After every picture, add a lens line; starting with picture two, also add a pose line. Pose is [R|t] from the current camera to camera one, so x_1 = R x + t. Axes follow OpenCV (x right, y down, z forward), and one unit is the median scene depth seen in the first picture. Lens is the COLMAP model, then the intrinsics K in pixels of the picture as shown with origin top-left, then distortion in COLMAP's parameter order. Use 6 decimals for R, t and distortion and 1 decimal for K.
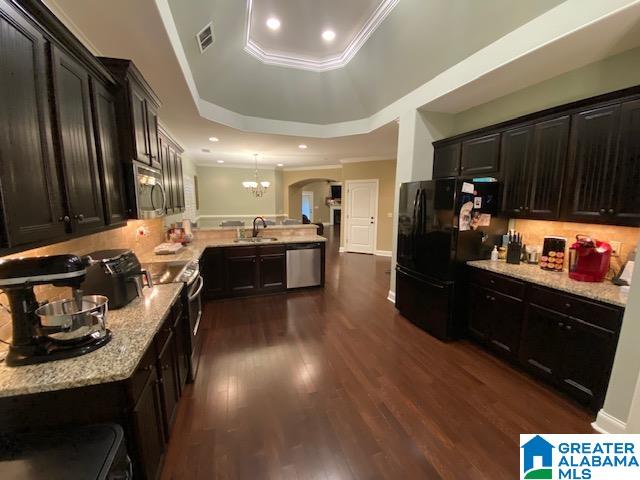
lens RADIAL K [[261.7, 0, 321.9], [0, 261.7, 240.3], [0, 0, 1]] dist [0.010110, -0.014753]
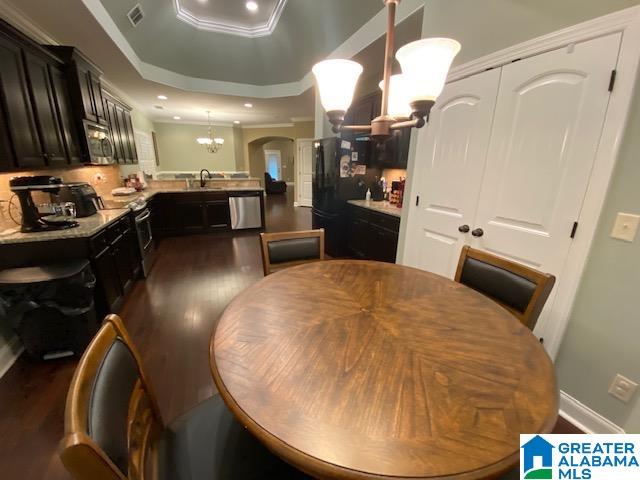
lens RADIAL K [[261.7, 0, 319.2], [0, 261.7, 239.6], [0, 0, 1]] dist [0.010110, -0.014753]
pose [[0.997937, -0.007543, 0.063758, 0.313327], [-0.001356, 0.990377, 0.138391, 0.096891], [-0.064189, -0.138192, 0.988323, -0.385545]]
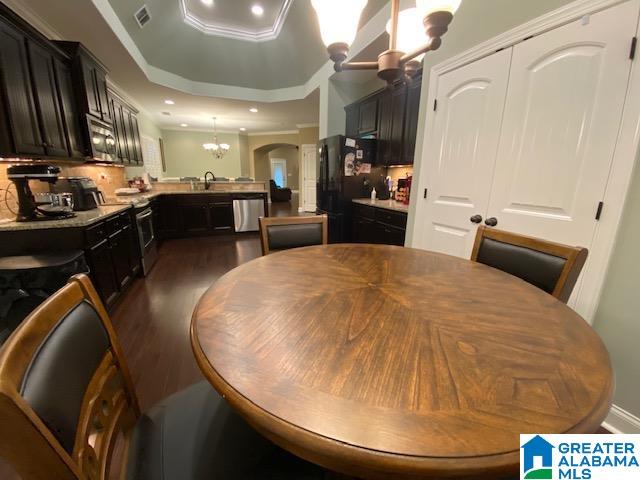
lens RADIAL K [[261.7, 0, 319.2], [0, 261.7, 239.4], [0, 0, 1]] dist [0.010110, -0.014753]
pose [[0.999003, -0.003523, 0.044499, 0.320202], [-0.000934, 0.995013, 0.099738, 0.153452], [-0.044629, -0.099680, 0.994018, -0.356755]]
